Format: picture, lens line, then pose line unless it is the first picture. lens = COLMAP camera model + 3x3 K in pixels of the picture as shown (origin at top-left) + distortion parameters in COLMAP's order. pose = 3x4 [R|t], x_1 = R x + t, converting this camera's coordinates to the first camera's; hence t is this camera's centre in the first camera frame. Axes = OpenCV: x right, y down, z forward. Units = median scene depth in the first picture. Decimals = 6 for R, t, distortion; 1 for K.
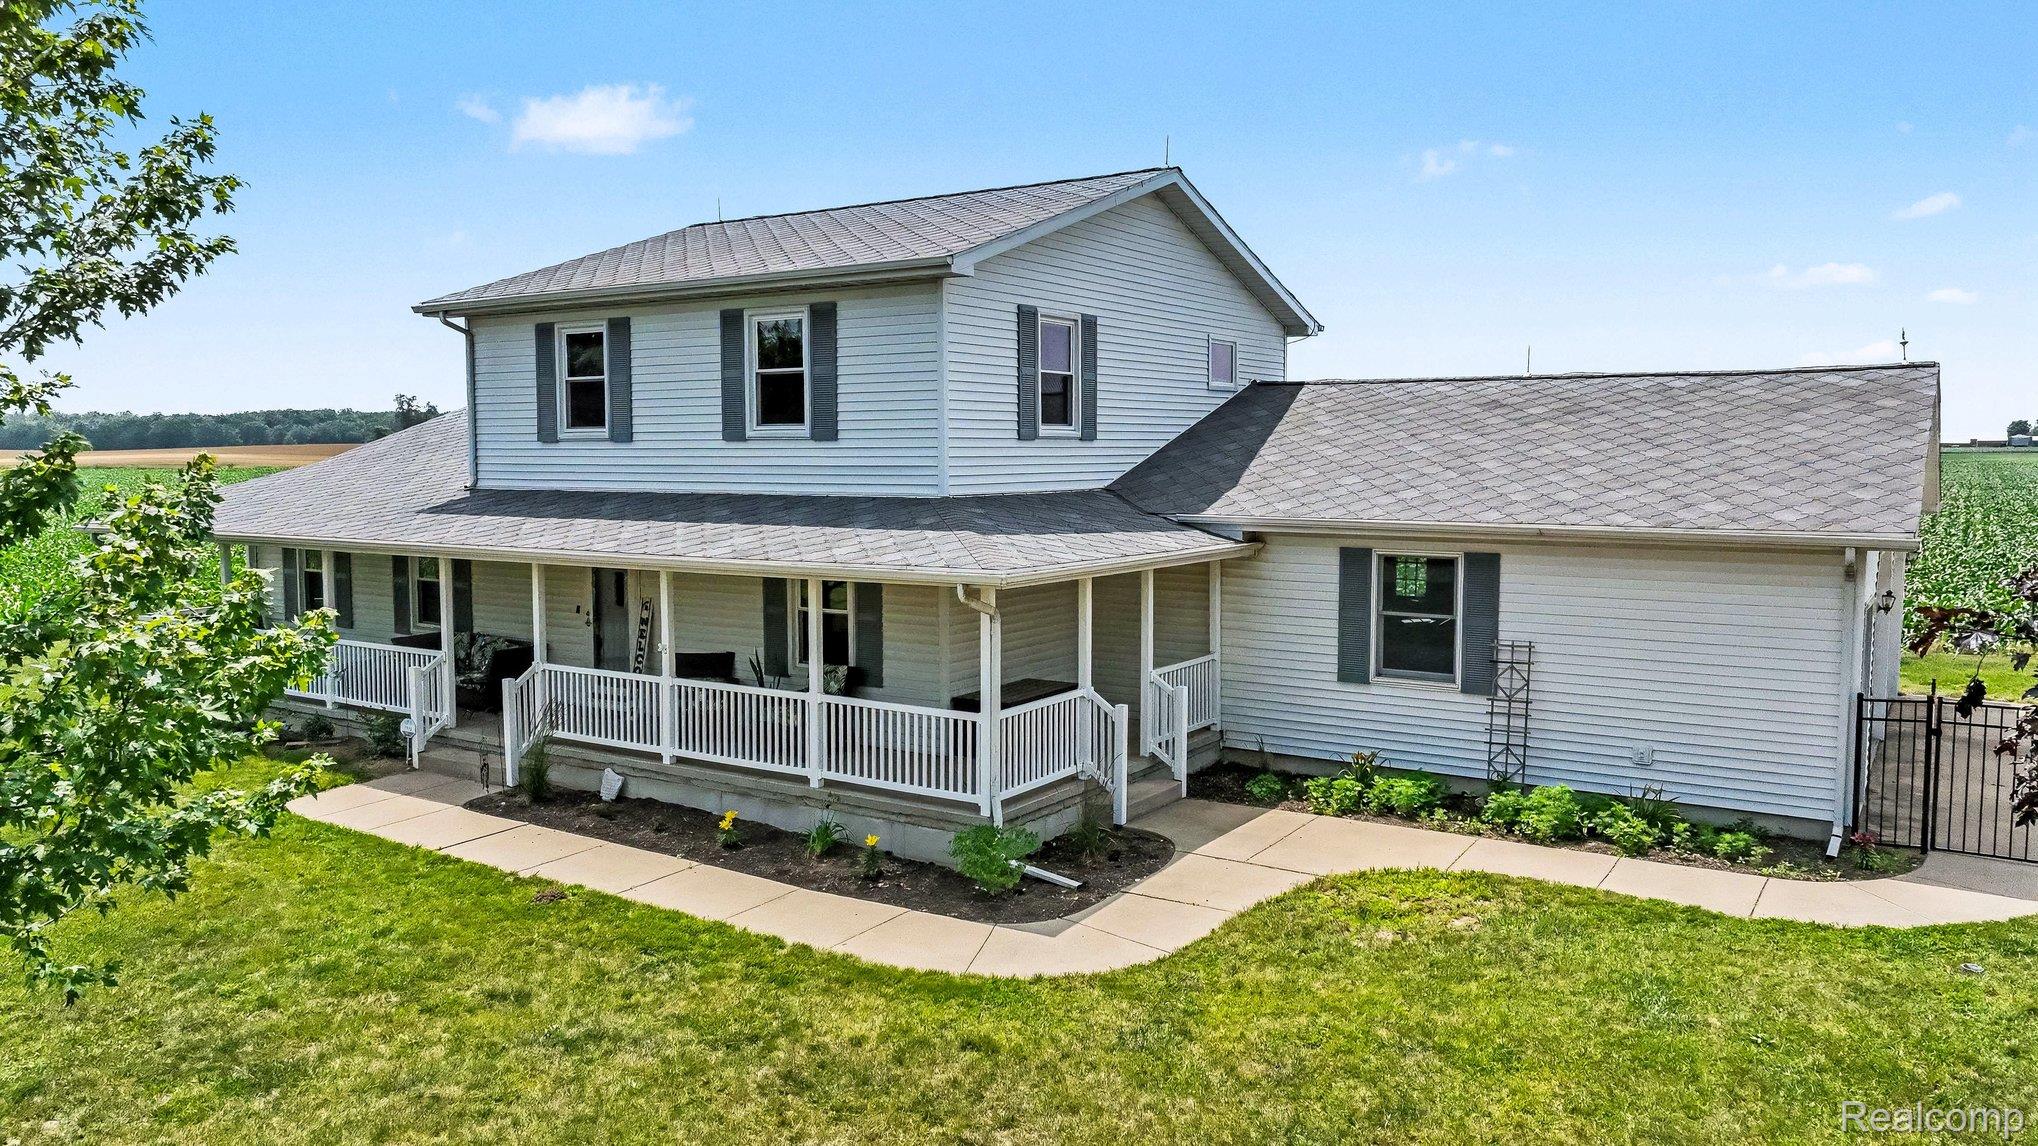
lens RADIAL K [[1474.1, 0, 1019.0], [0, 1474.1, 573.0], [0, 0, 1]] dist [0.005472, 0.011622]
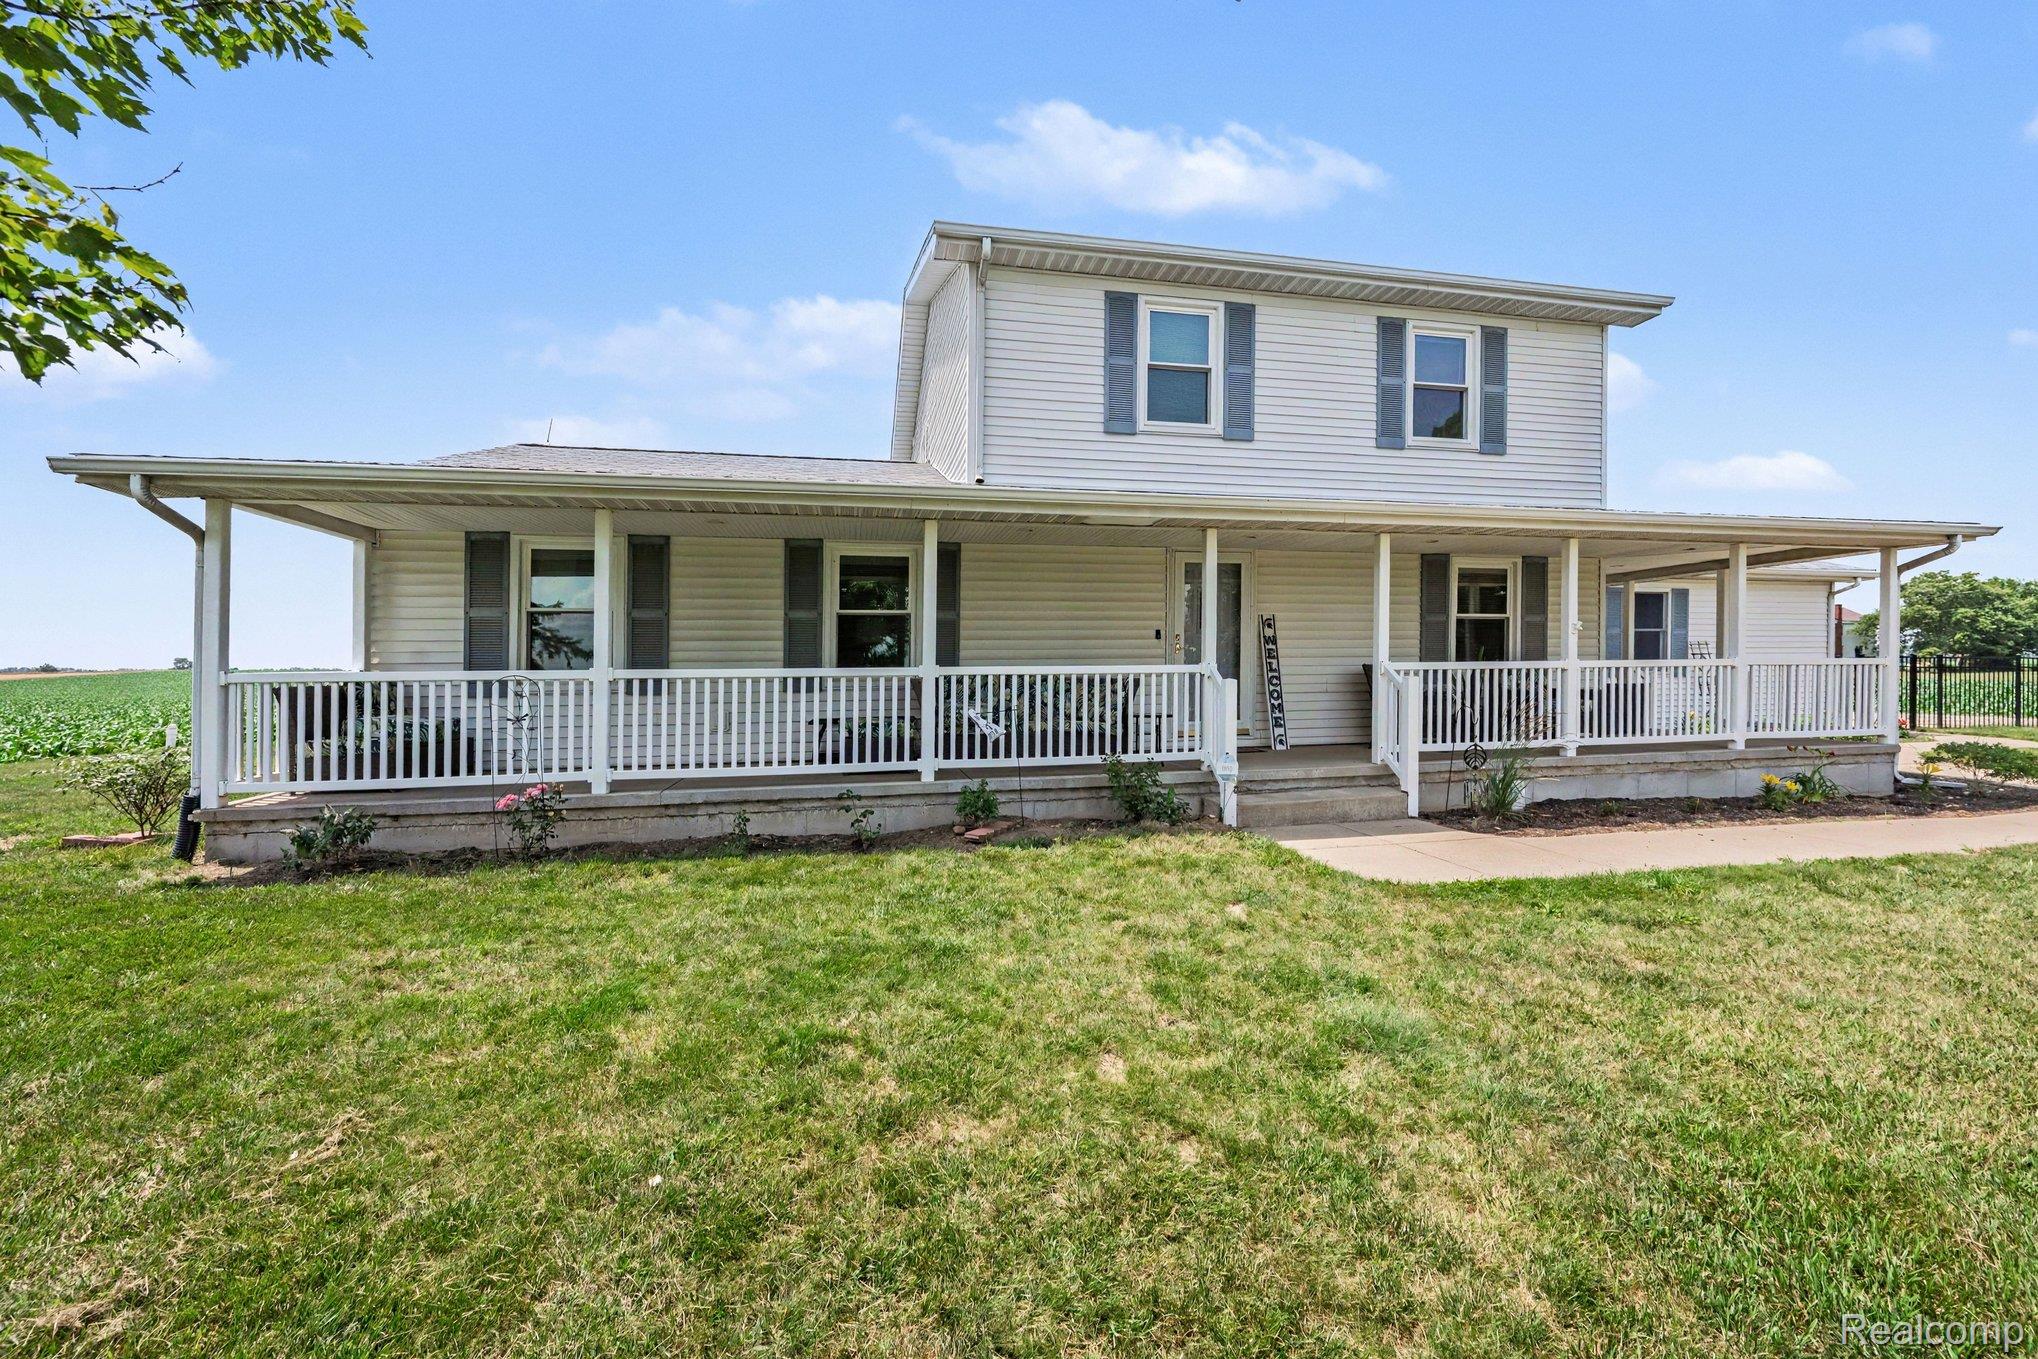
lens RADIAL K [[867.9, 0, 1019.0], [0, 867.9, 679.5], [0, 0, 1]] dist [0.007394, 0.000200]
pose [[0.682432, -0.015044, 0.730794, -0.857669], [0.067161, 0.996850, -0.042195, 0.079444], [-0.727857, 0.077876, 0.681293, 0.857643]]
